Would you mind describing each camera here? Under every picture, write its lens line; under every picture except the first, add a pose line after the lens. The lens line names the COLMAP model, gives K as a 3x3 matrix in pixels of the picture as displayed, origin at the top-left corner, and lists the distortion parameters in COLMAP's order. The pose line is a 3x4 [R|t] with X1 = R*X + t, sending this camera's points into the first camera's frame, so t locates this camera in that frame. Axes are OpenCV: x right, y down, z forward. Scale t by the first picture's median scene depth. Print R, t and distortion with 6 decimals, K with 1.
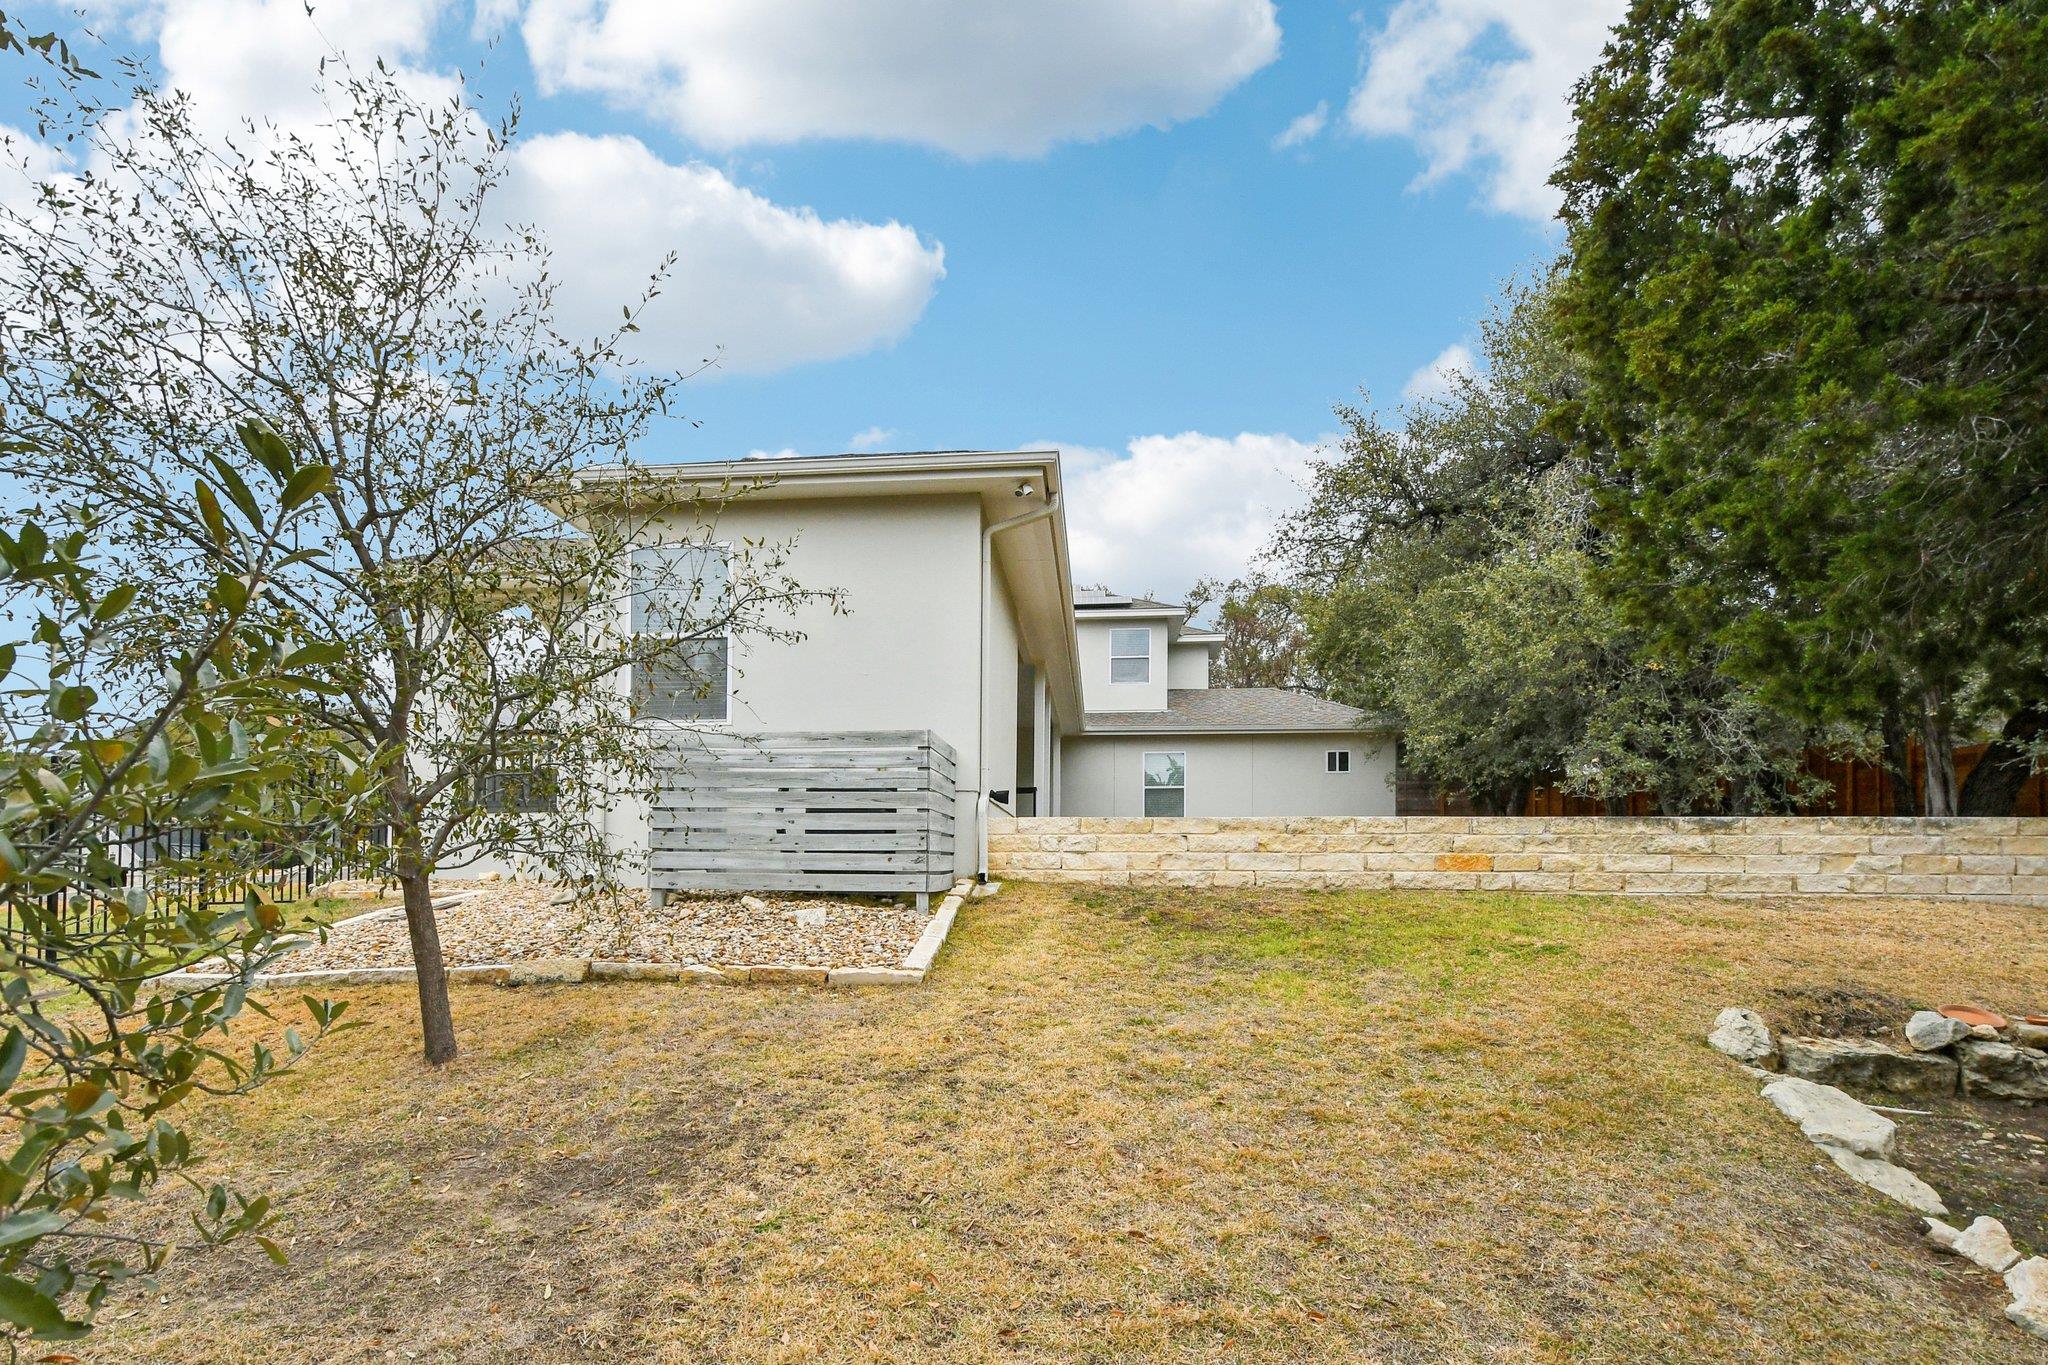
lens RADIAL K [[896.1, 0, 1024.0], [0, 896.1, 682.5], [0, 0, 1]] dist [0.000299, 0.000189]
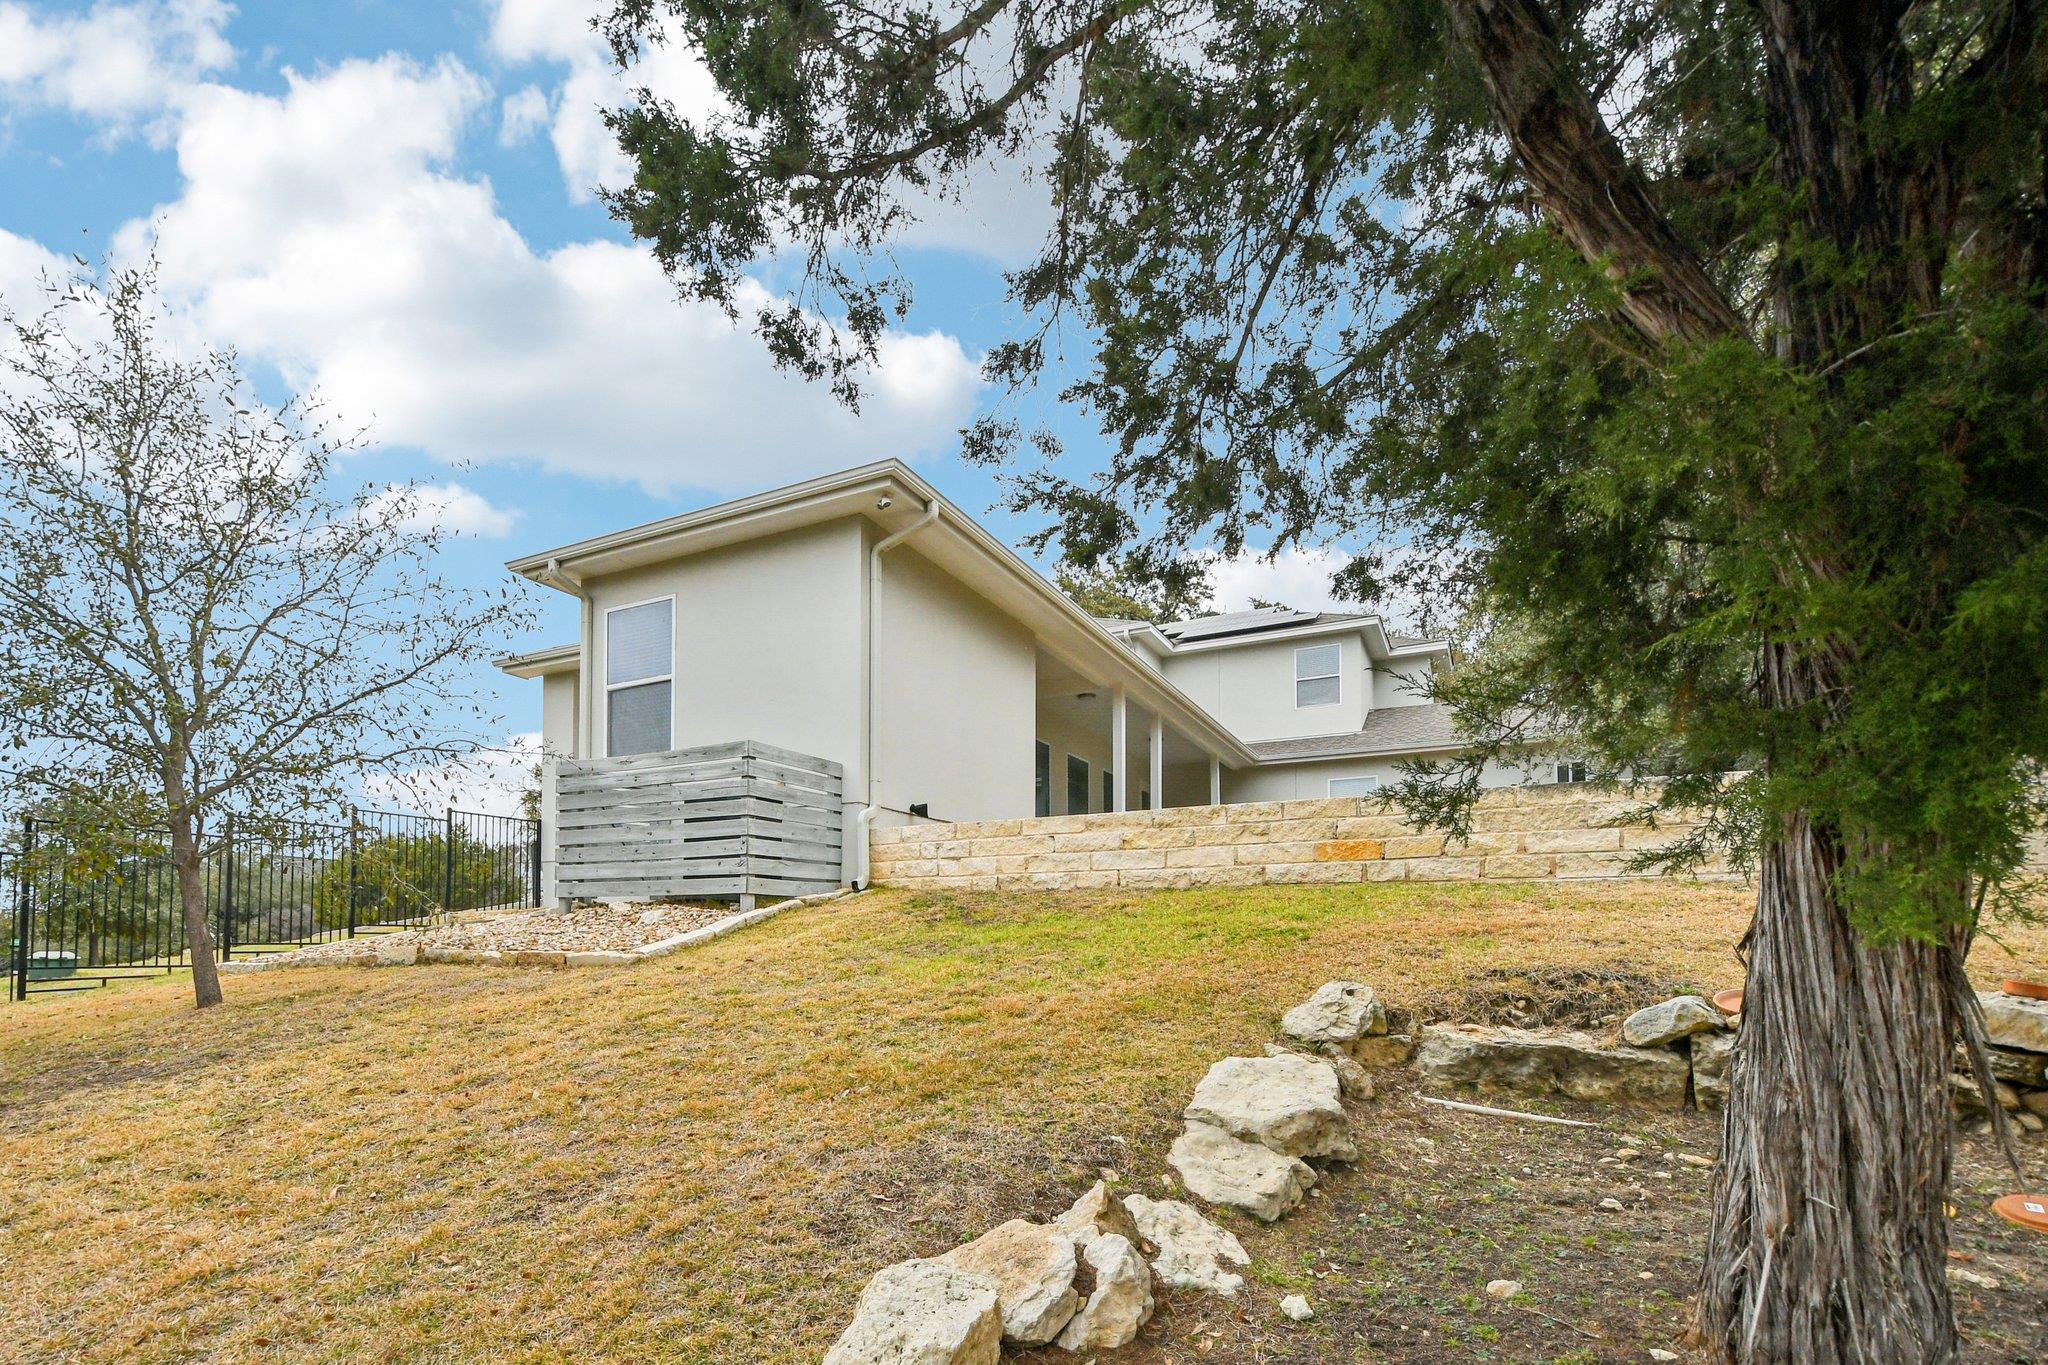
lens RADIAL K [[910.9, 0, 1017.2], [0, 910.9, 728.9], [0, 0, 1]] dist [0.002835, 0.000310]
pose [[0.937369, -0.086261, -0.337487, 0.496287], [0.081643, 0.996272, -0.027882, 0.085724], [0.338634, -0.001418, 0.940917, 0.091172]]
